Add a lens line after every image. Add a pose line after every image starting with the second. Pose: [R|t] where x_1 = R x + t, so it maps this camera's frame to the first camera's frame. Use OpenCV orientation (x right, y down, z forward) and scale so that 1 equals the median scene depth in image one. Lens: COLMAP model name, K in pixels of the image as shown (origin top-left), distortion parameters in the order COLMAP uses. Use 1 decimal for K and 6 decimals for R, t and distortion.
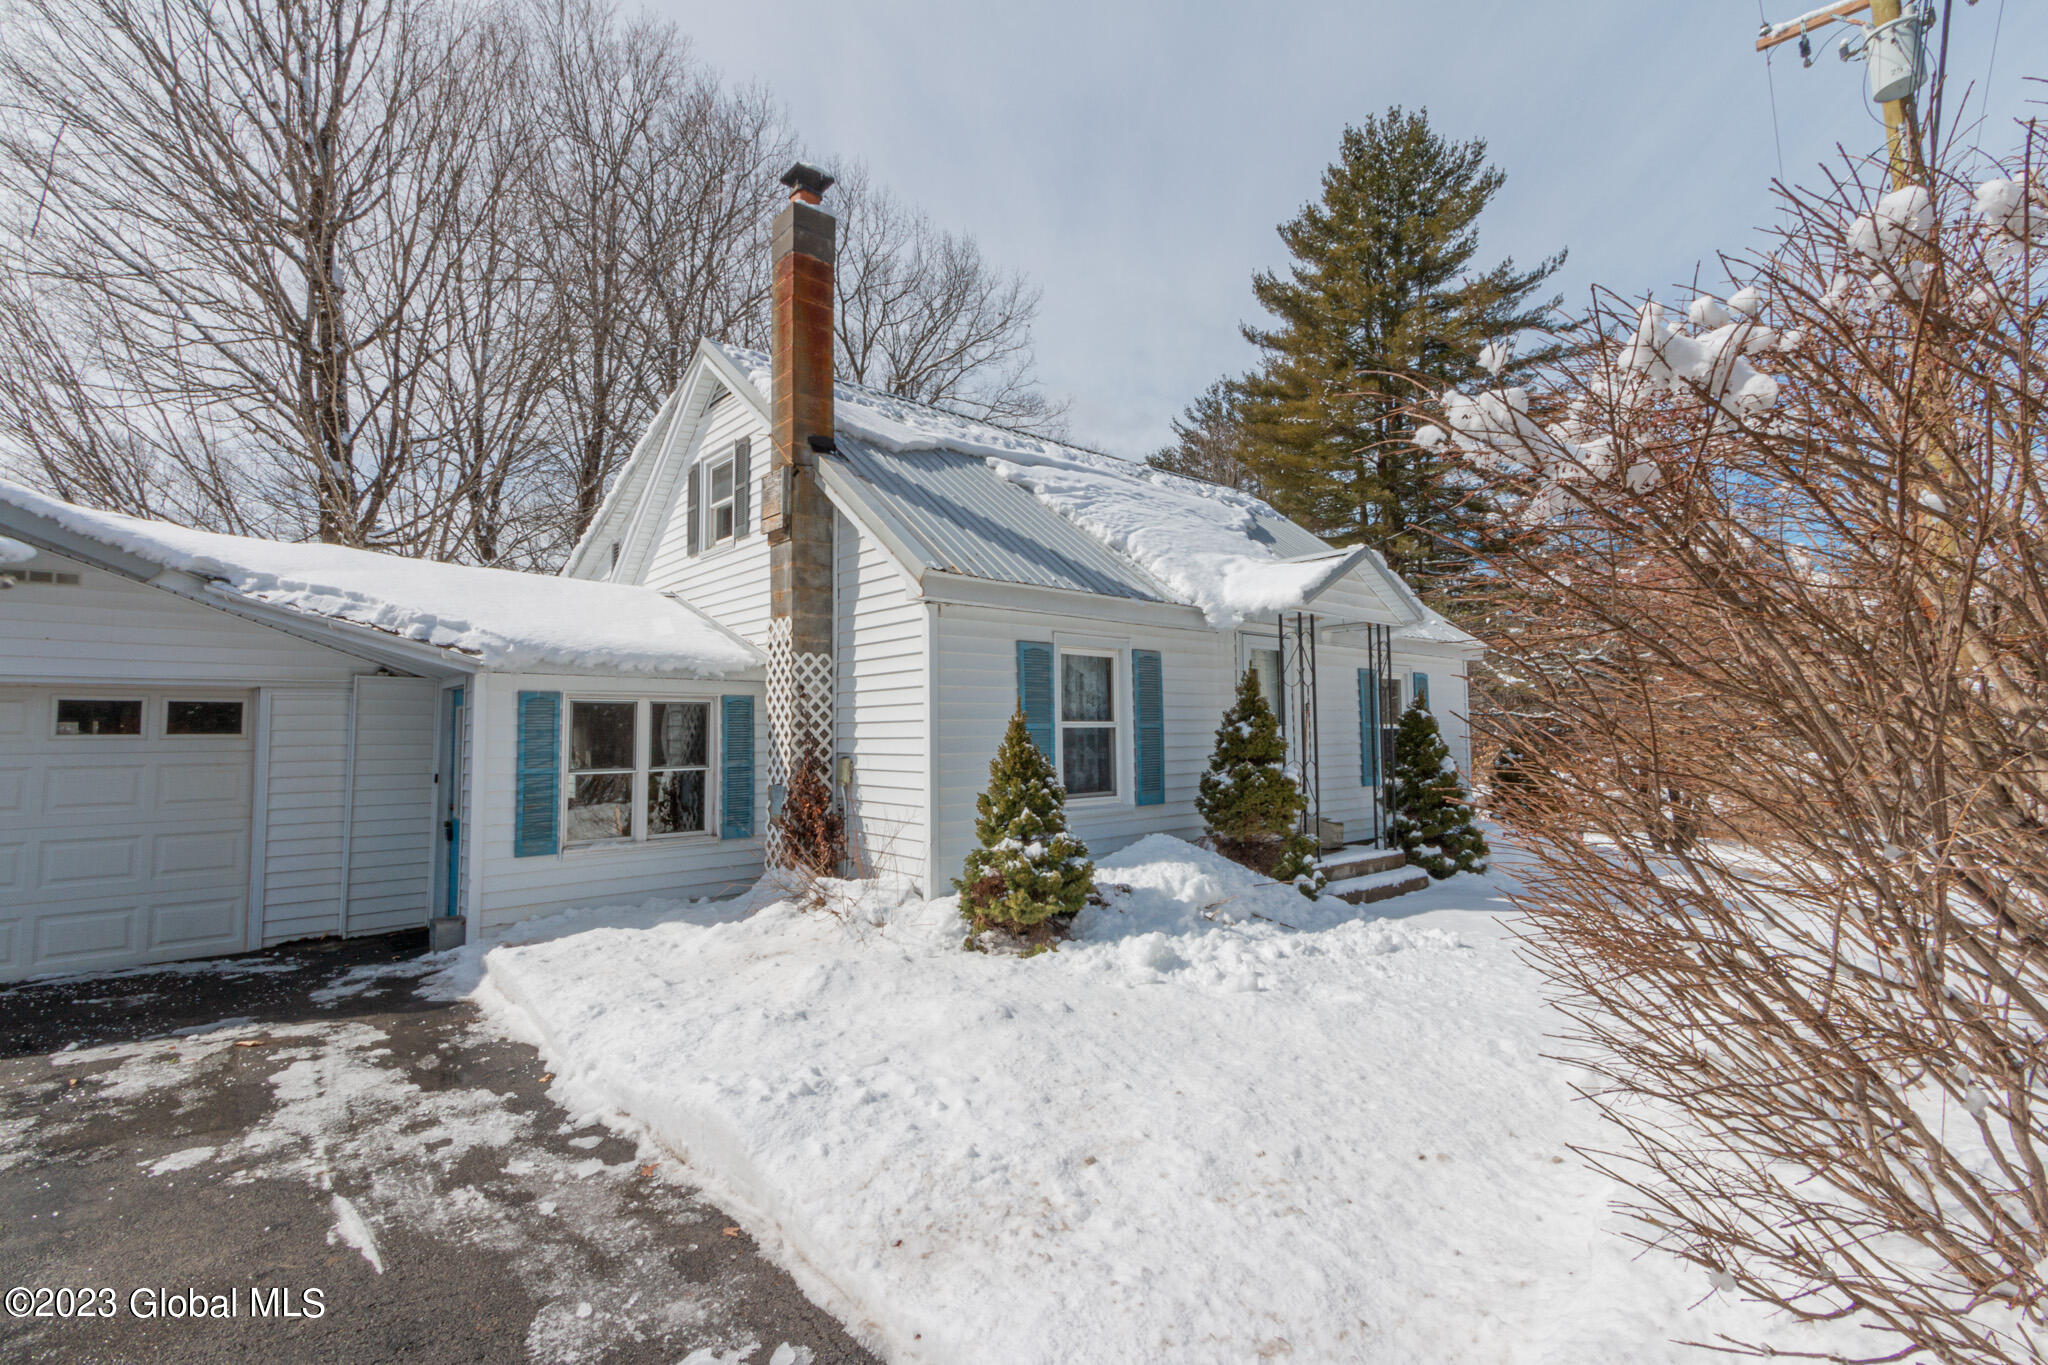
lens RADIAL K [[914.2, 0, 1030.0], [0, 914.2, 690.3], [0, 0, 1]] dist [-0.023941, 0.000054]
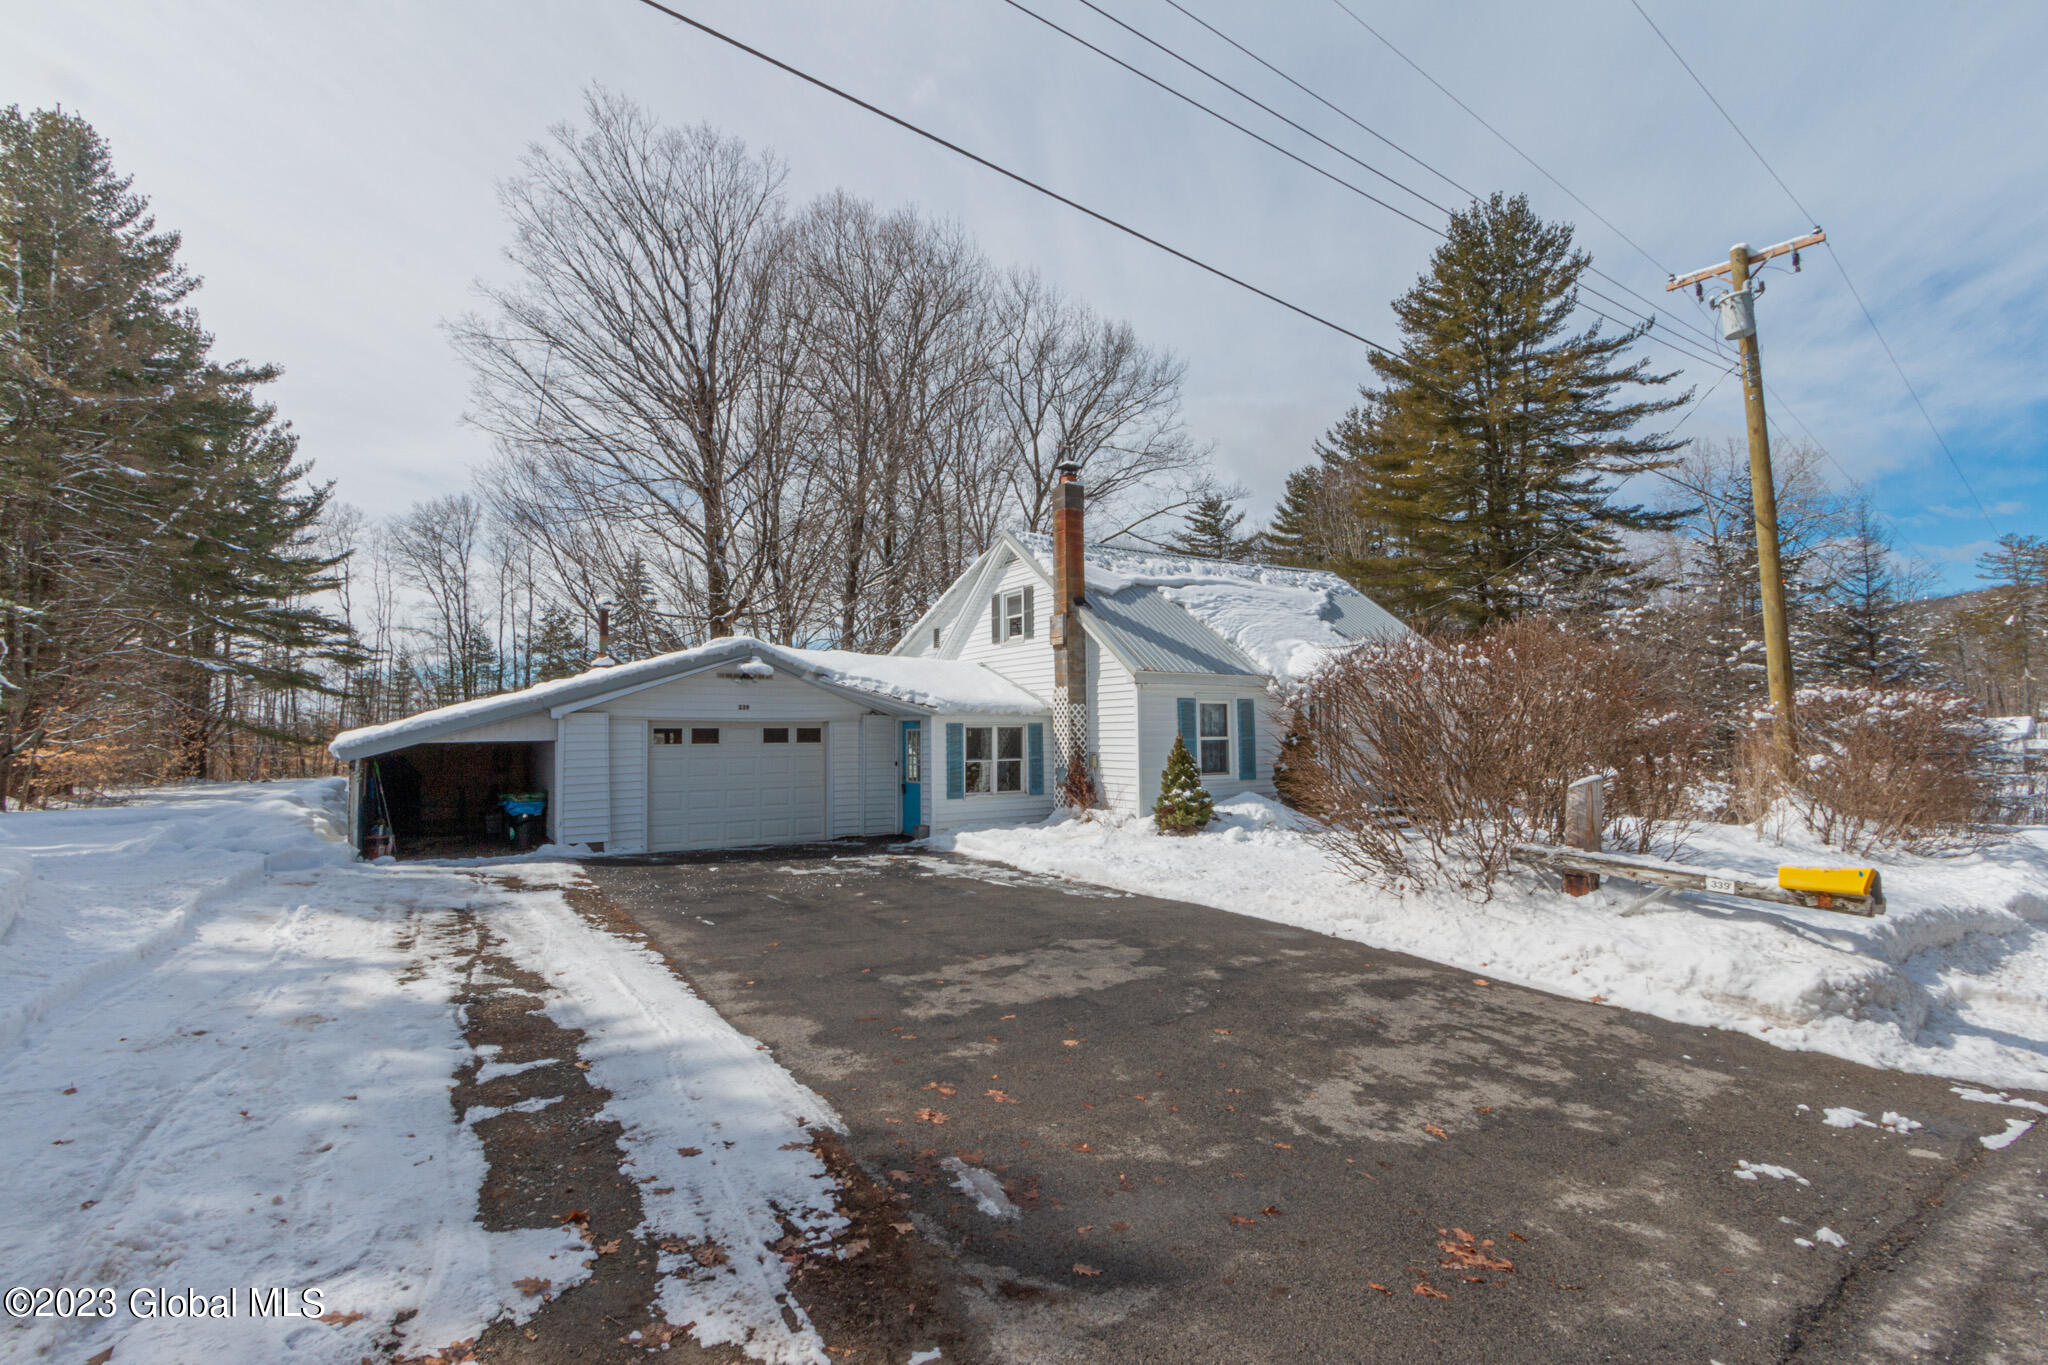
lens RADIAL K [[914.2, 0, 1012.2], [0, 914.2, 677.3], [0, 0, 1]] dist [-0.023941, 0.000054]
pose [[0.983383, -0.010018, -0.181267, -0.006917], [0.007658, 0.999877, -0.013716, -0.072281], [0.181382, 0.012100, 0.983338, -1.048791]]
